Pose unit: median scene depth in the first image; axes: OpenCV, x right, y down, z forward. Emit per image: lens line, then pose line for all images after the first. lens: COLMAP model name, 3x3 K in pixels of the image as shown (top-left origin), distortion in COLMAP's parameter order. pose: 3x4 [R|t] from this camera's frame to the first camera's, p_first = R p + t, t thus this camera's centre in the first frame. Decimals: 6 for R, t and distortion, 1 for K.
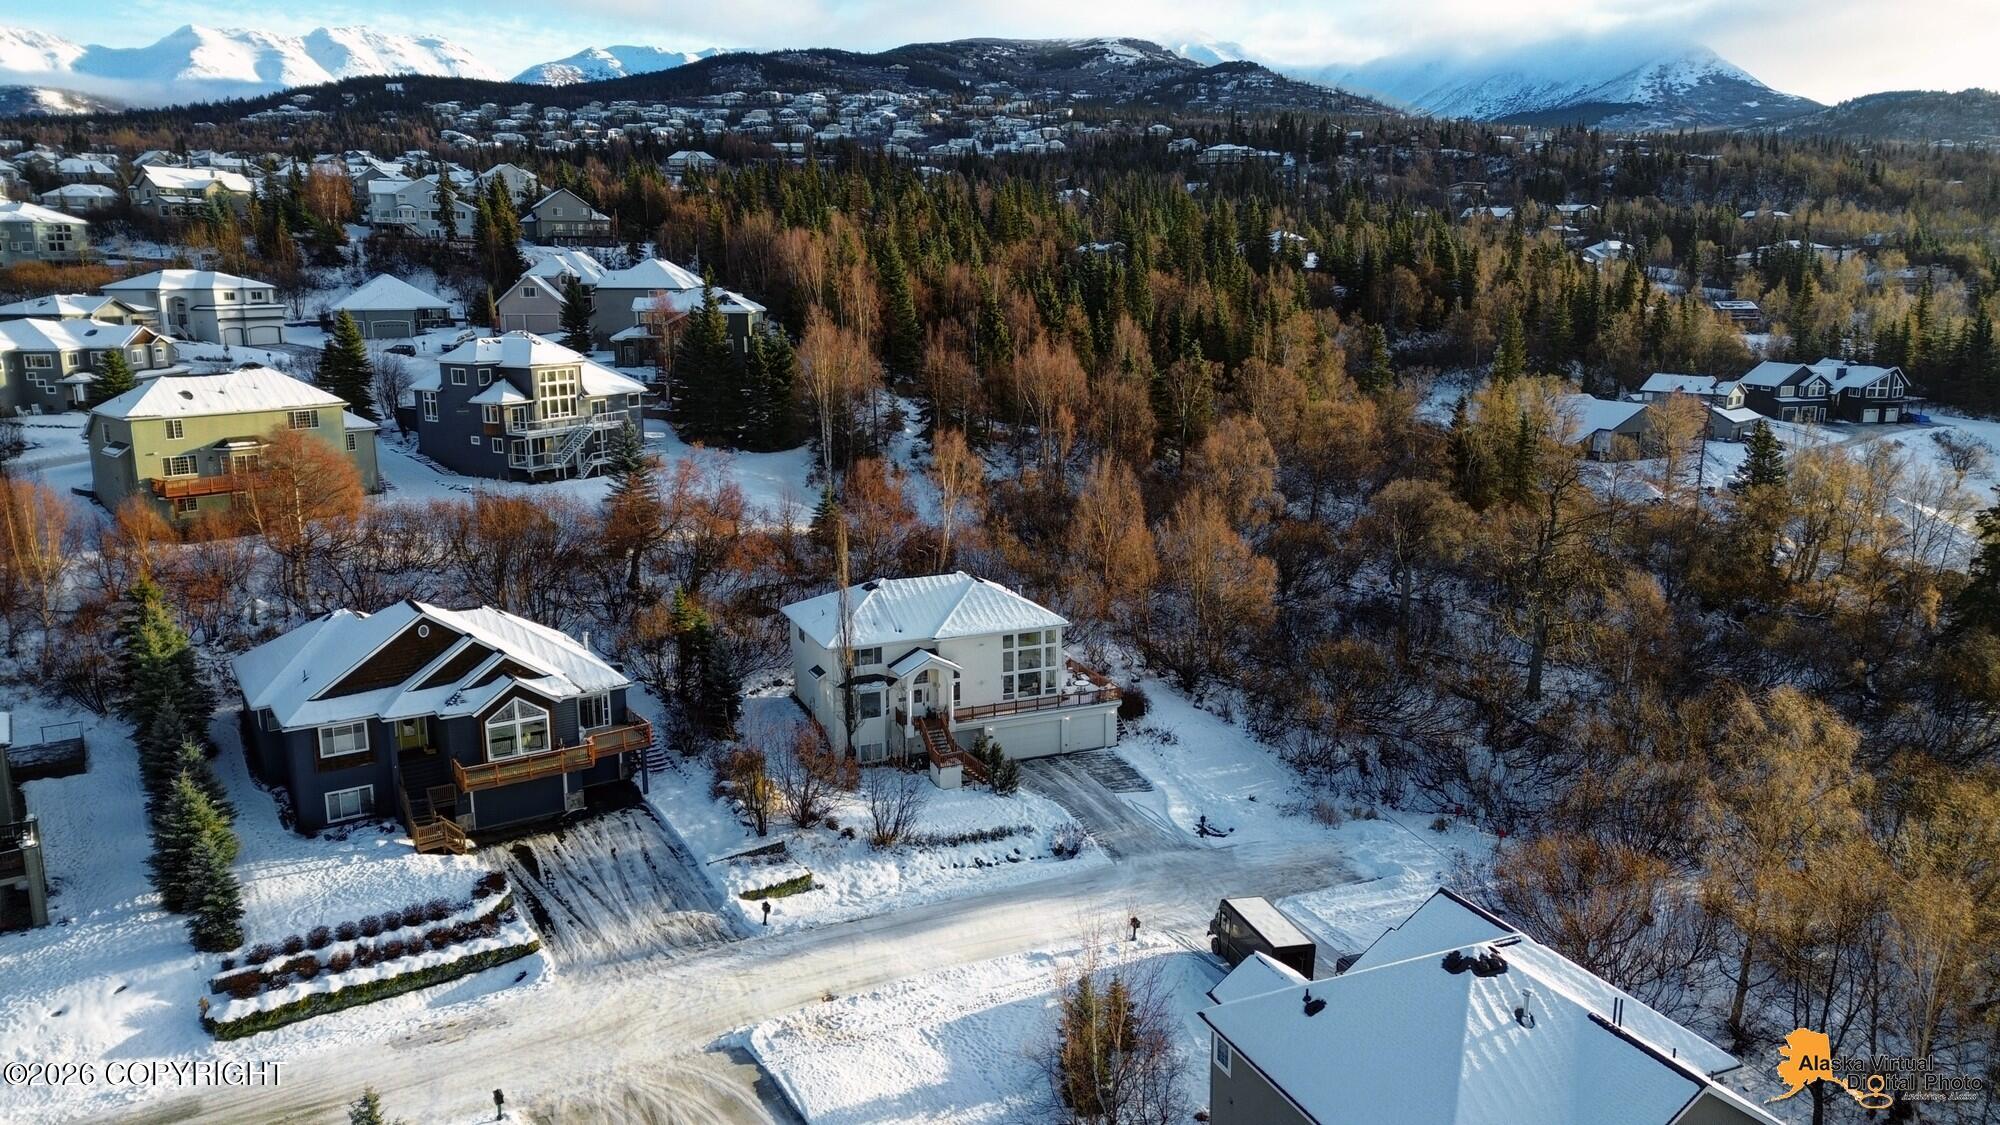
lens RADIAL K [[1393.4, 0, 1001.1], [0, 1393.4, 562.6], [0, 0, 1]] dist [0.062617, -0.054908]
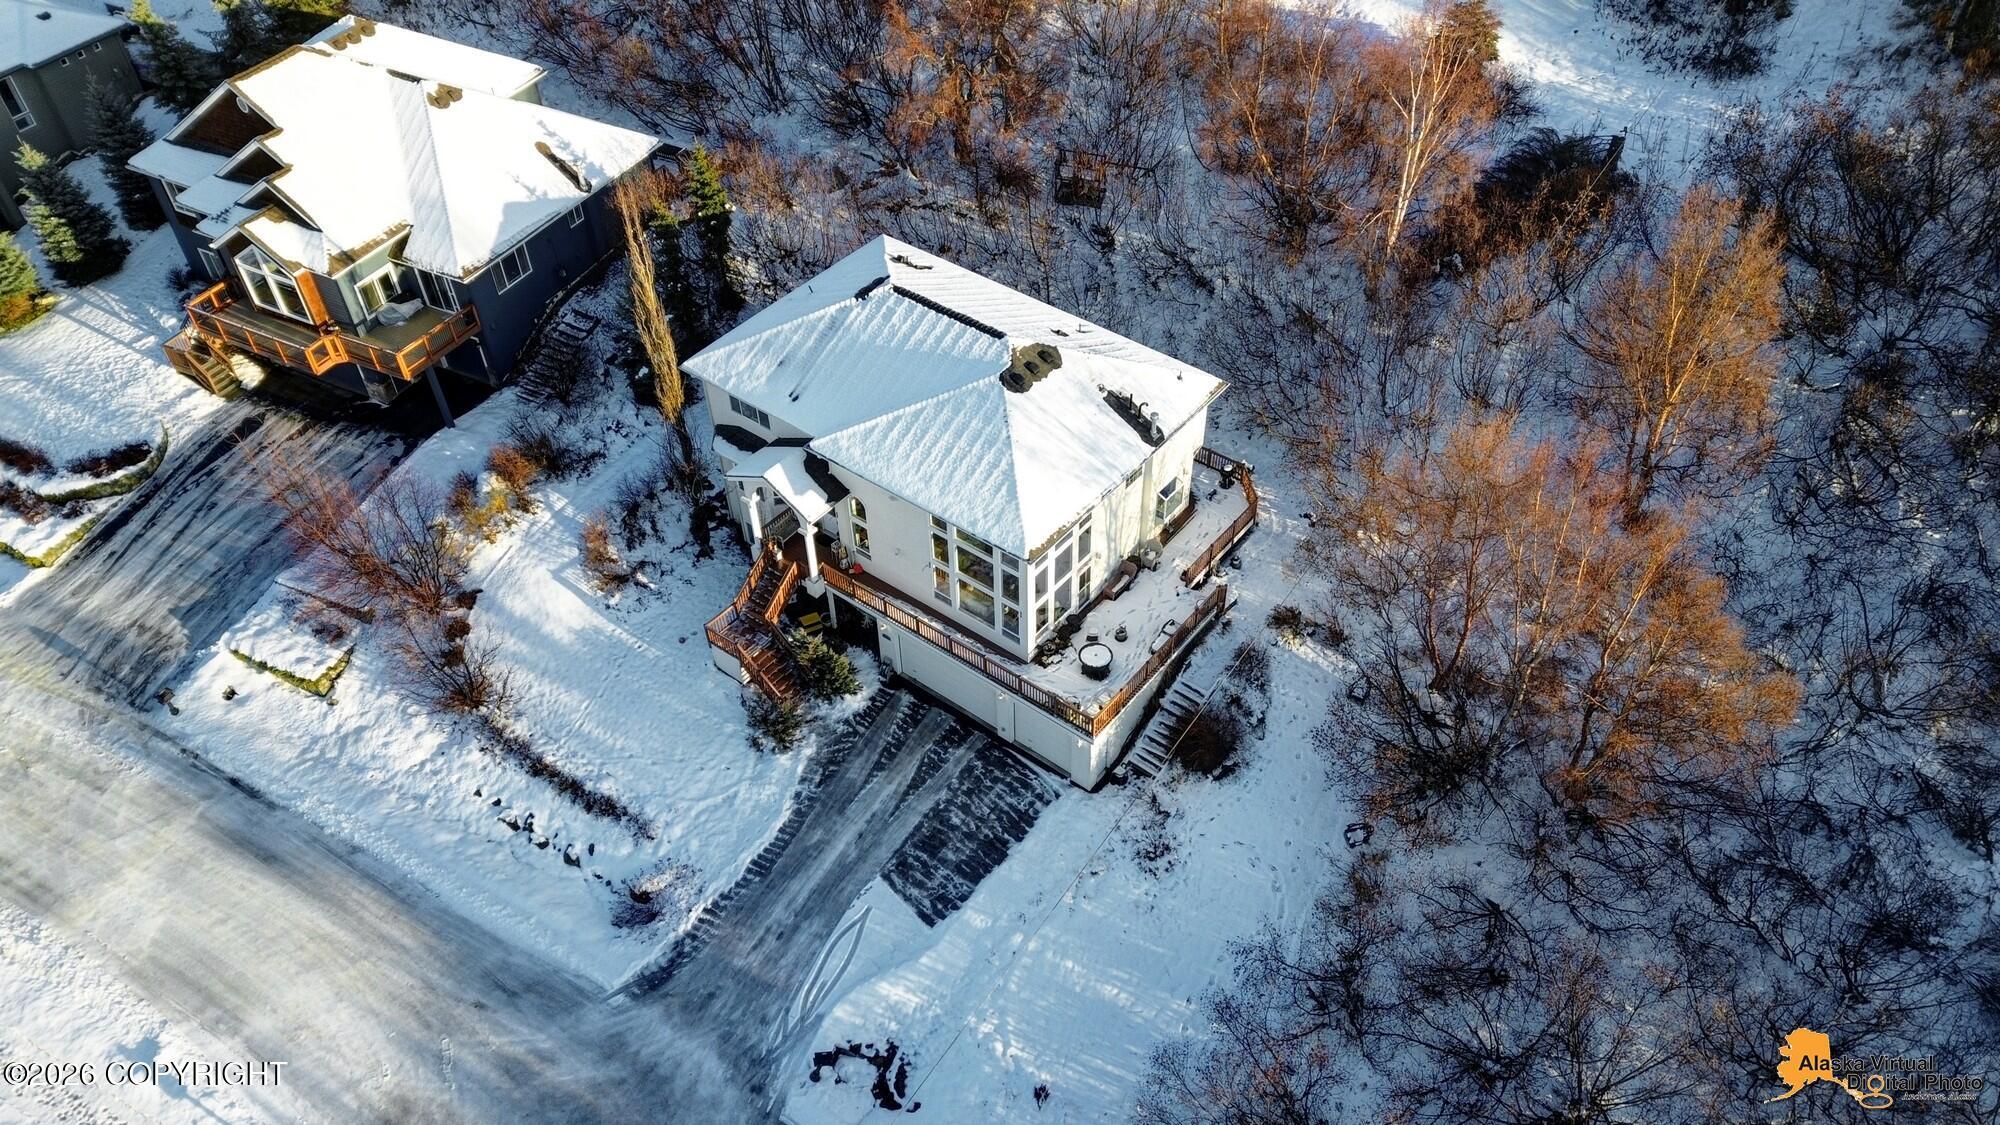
lens RADIAL K [[1393.4, 0, 999.5], [0, 1393.4, 560.2], [0, 0, 1]] dist [0.062617, -0.054908]
pose [[0.498129, 0.602965, -0.623139, 0.412416], [-0.174800, 0.773719, 0.608937, -0.294992], [0.849301, -0.194404, 0.490810, 0.911933]]
